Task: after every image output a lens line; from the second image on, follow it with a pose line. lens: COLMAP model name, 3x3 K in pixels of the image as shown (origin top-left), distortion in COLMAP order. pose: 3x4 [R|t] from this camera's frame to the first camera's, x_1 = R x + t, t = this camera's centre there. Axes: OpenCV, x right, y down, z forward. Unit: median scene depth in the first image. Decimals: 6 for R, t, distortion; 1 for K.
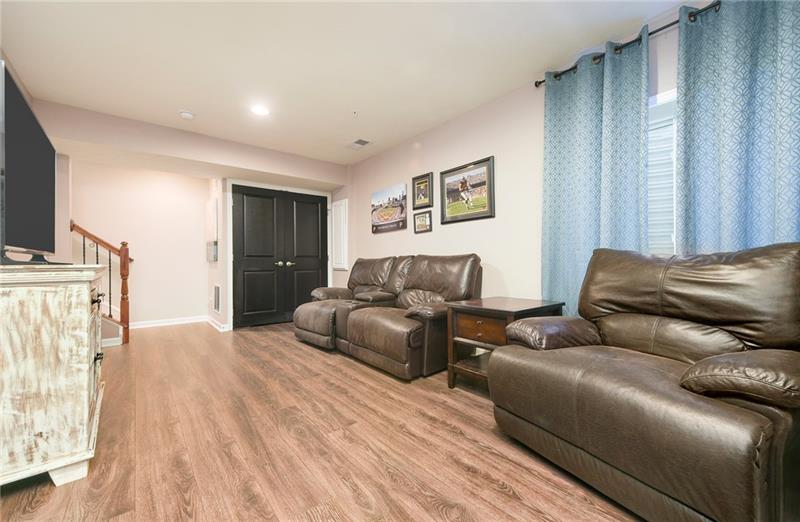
lens RADIAL K [[317.8, 0, 400.0], [0, 317.8, 261.0], [0, 0, 1]] dist [0.000442, 0.000035]
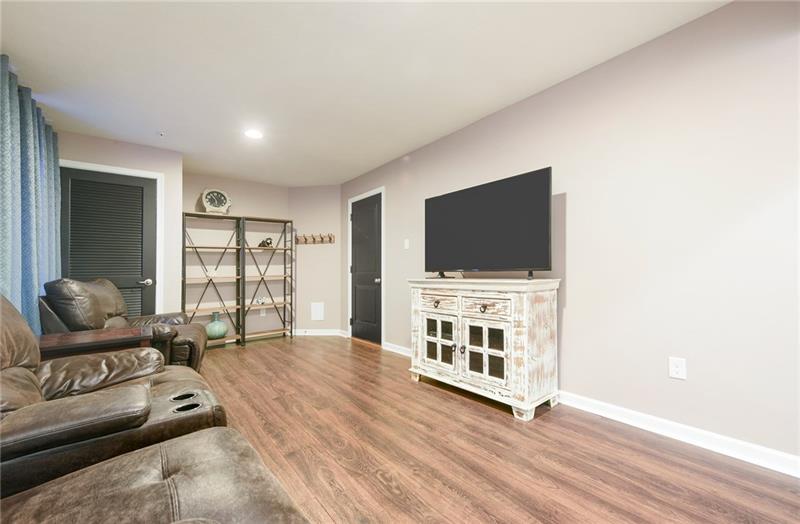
lens RADIAL K [[317.8, 0, 400.0], [0, 317.8, 262.0], [0, 0, 1]] dist [0.000442, 0.000035]
pose [[-0.999446, 0.029851, 0.014725, -0.655565], [0.029445, 0.999199, -0.027086, -0.031140], [-0.015522, -0.026637, -0.999525, 2.147080]]
